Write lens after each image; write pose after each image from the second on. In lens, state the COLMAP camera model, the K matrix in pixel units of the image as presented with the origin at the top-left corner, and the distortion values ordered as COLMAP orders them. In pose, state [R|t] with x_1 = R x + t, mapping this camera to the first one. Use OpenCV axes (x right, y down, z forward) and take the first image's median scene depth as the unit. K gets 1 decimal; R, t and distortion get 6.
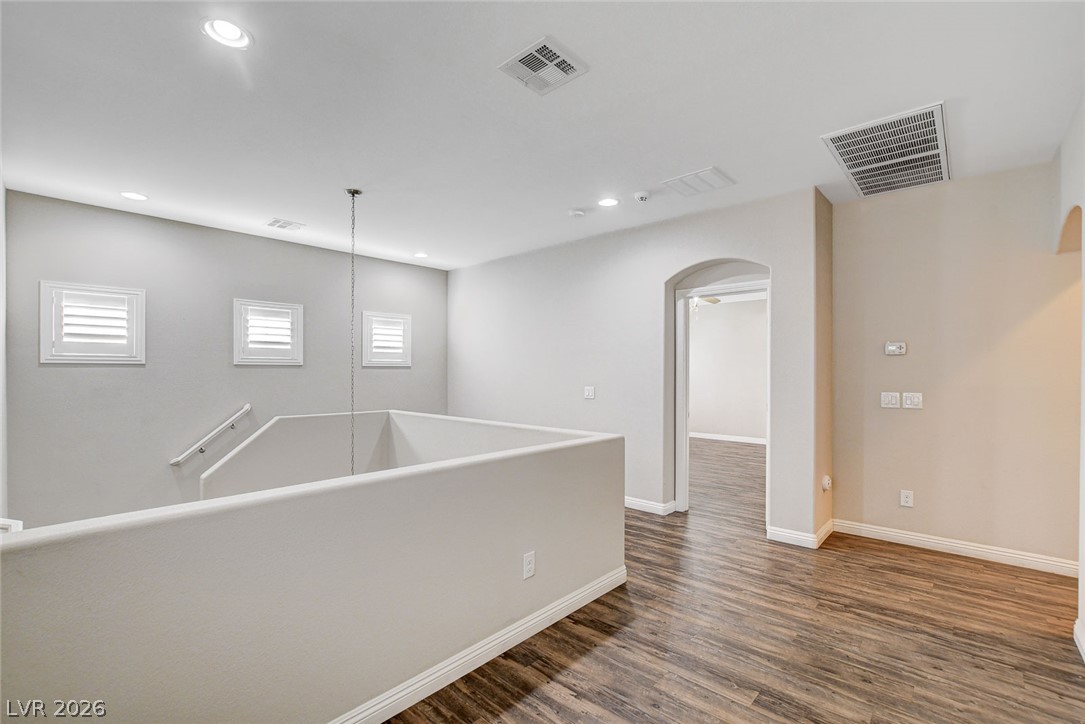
lens RADIAL K [[479.0, 0, 544.0], [0, 479.0, 368.0], [0, 0, 1]] dist [-0.023076, 0.000072]
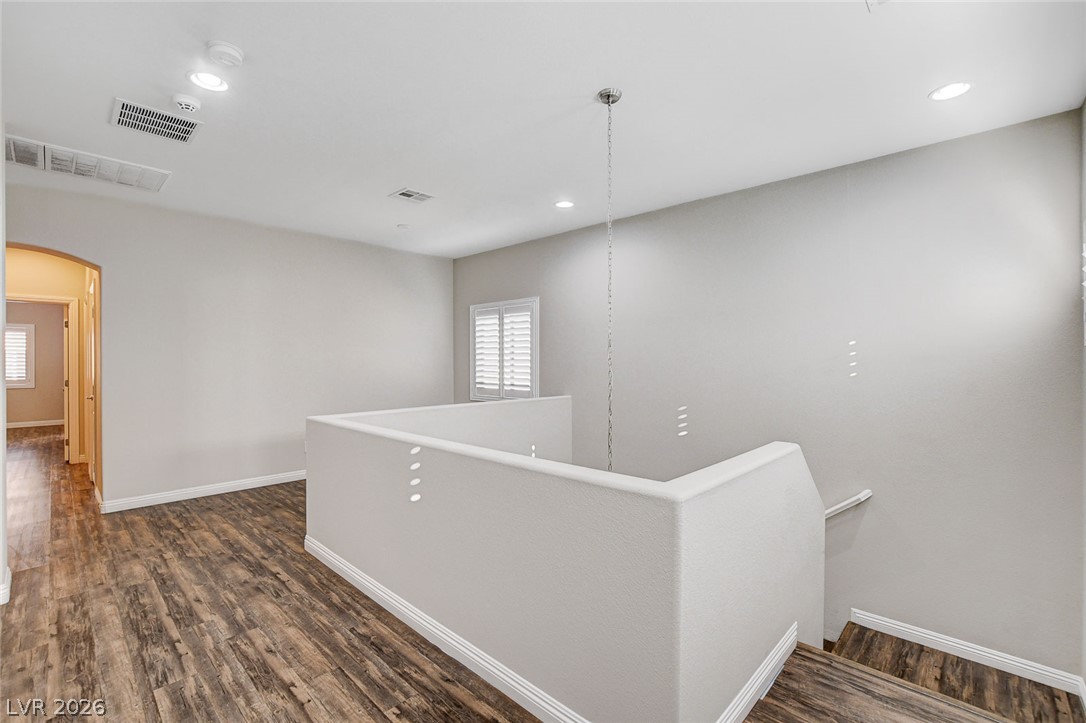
lens RADIAL K [[479.5, 0, 538.2], [0, 479.5, 360.2], [0, 0, 1]] dist [-0.023076, 0.000072]
pose [[-0.999654, -0.002184, 0.026221, -0.413000], [-0.002311, 0.999986, -0.004841, 0.014620], [-0.026210, -0.004900, -0.999644, 2.183455]]
